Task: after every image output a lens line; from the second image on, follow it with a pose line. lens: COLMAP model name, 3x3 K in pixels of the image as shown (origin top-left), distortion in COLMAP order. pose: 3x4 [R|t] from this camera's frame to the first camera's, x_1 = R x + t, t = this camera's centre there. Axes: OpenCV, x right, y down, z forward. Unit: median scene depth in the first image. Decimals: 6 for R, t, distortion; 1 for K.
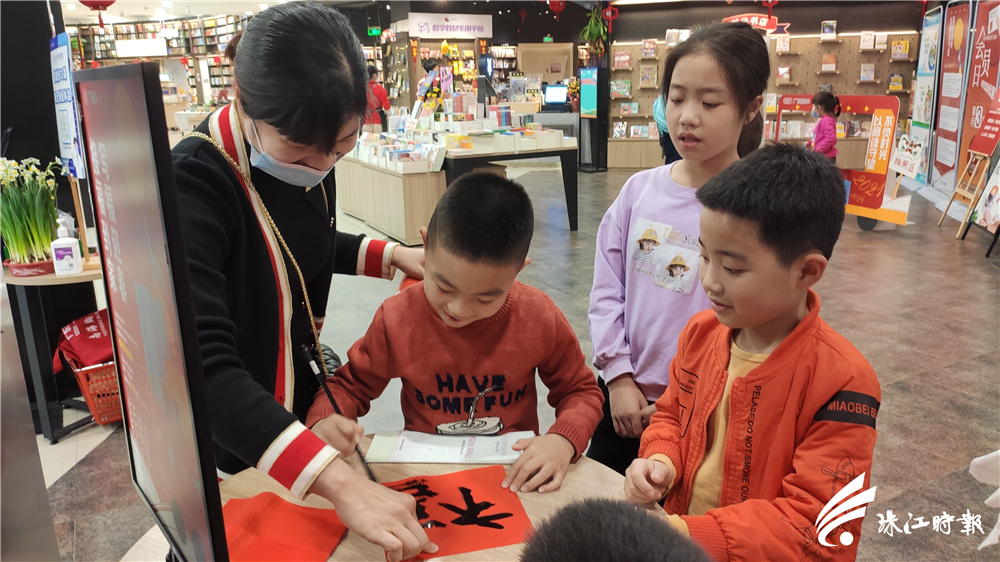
lens RADIAL K [[790.7, 0, 499.1], [0, 790.7, 285.0], [0, 0, 1]] dist [0.010169, -0.026436]
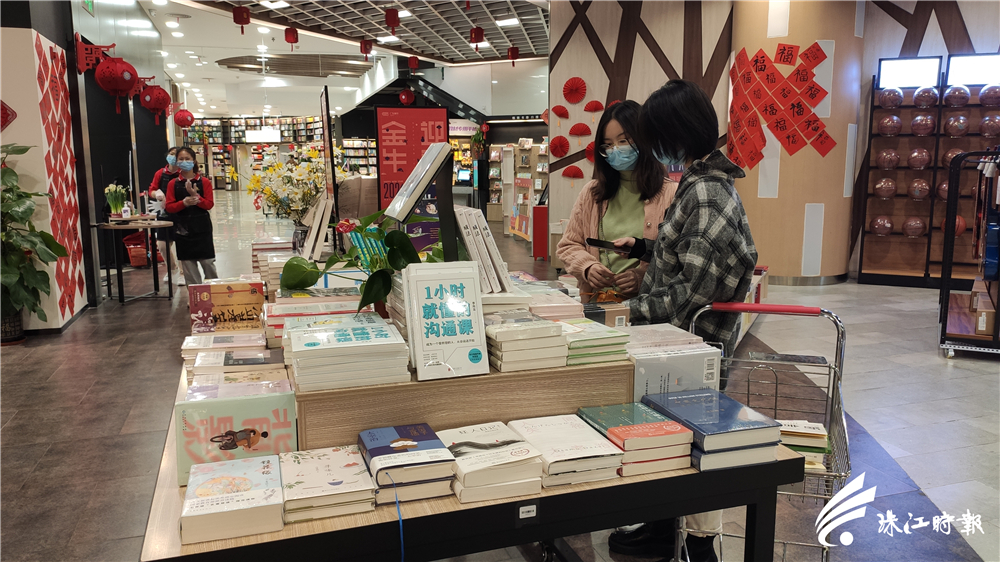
lens RADIAL K [[790.7, 0, 501.6], [0, 790.7, 278.1], [0, 0, 1]] dist [0.010169, -0.026436]
pose [[0.986060, 0.042771, -0.160798, 0.173539], [-0.060082, 0.992721, -0.104382, 0.053679], [0.155163, 0.112588, 0.981452, -0.224072]]
